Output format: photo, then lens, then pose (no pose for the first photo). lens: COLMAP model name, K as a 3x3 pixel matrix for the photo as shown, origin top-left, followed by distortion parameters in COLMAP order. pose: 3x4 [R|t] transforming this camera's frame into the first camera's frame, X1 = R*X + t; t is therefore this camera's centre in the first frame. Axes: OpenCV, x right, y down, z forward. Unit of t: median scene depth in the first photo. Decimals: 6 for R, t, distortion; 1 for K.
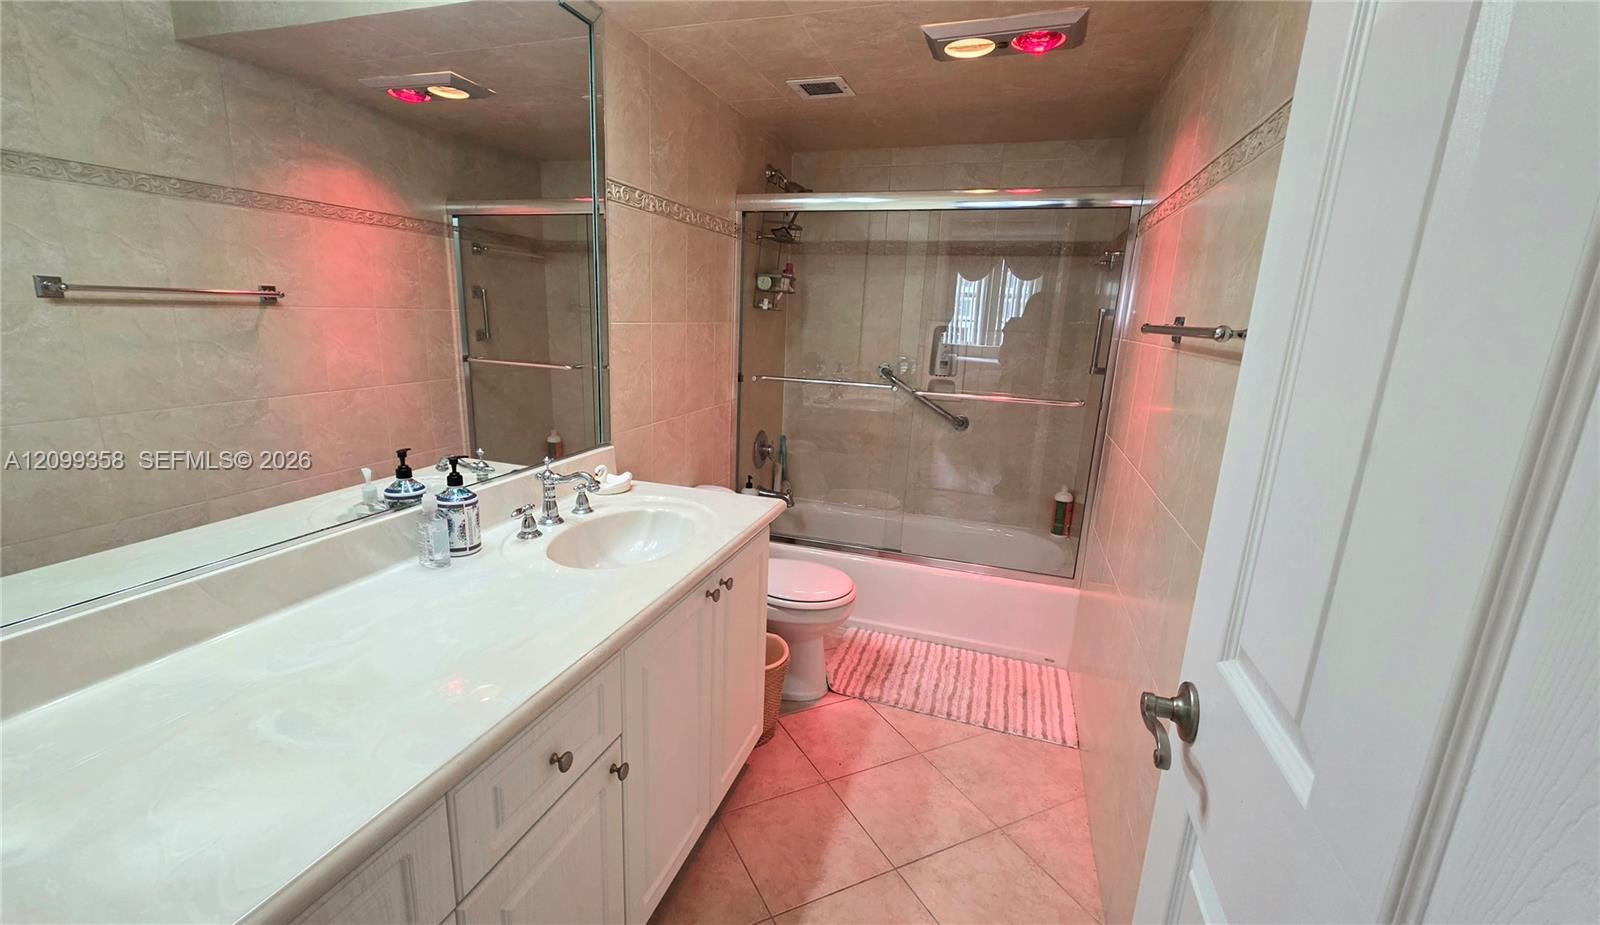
lens RADIAL K [[668.2, 0, 777.2], [0, 668.2, 475.2], [0, 0, 1]] dist [0.000875, 0.000173]
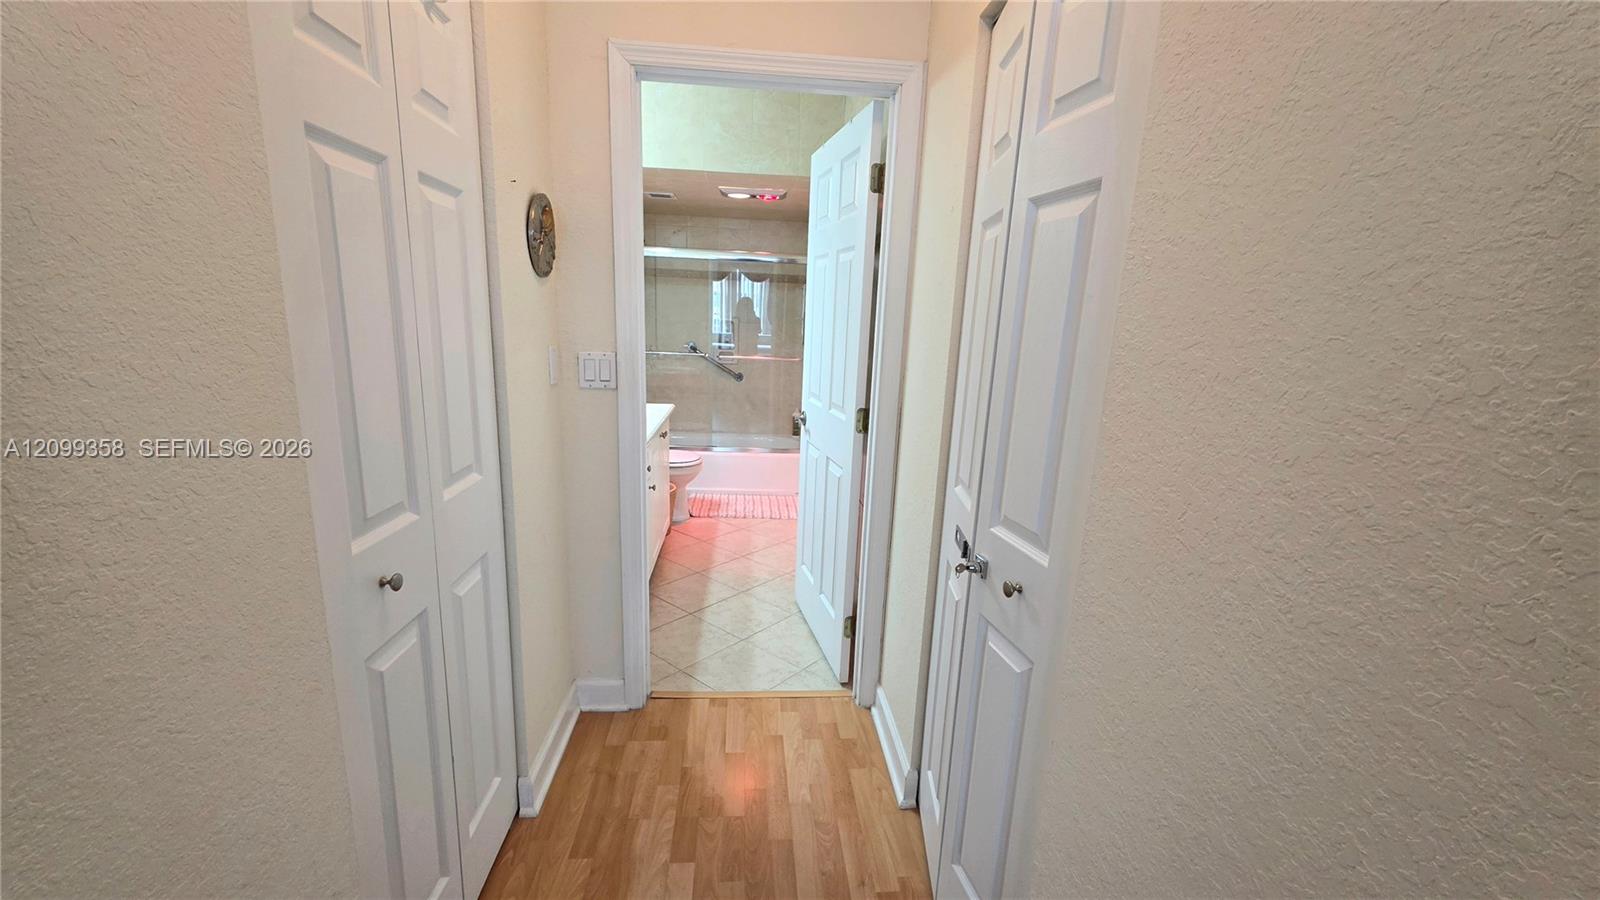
lens RADIAL K [[642.7, 0, 799.4], [0, 642.7, 462.2], [0, 0, 1]] dist [0.002333, -0.001092]
pose [[0.915307, -0.089058, 0.392788, -0.356865], [0.086747, 0.995949, 0.023669, 0.162517], [-0.393305, 0.012409, 0.919324, -0.823182]]
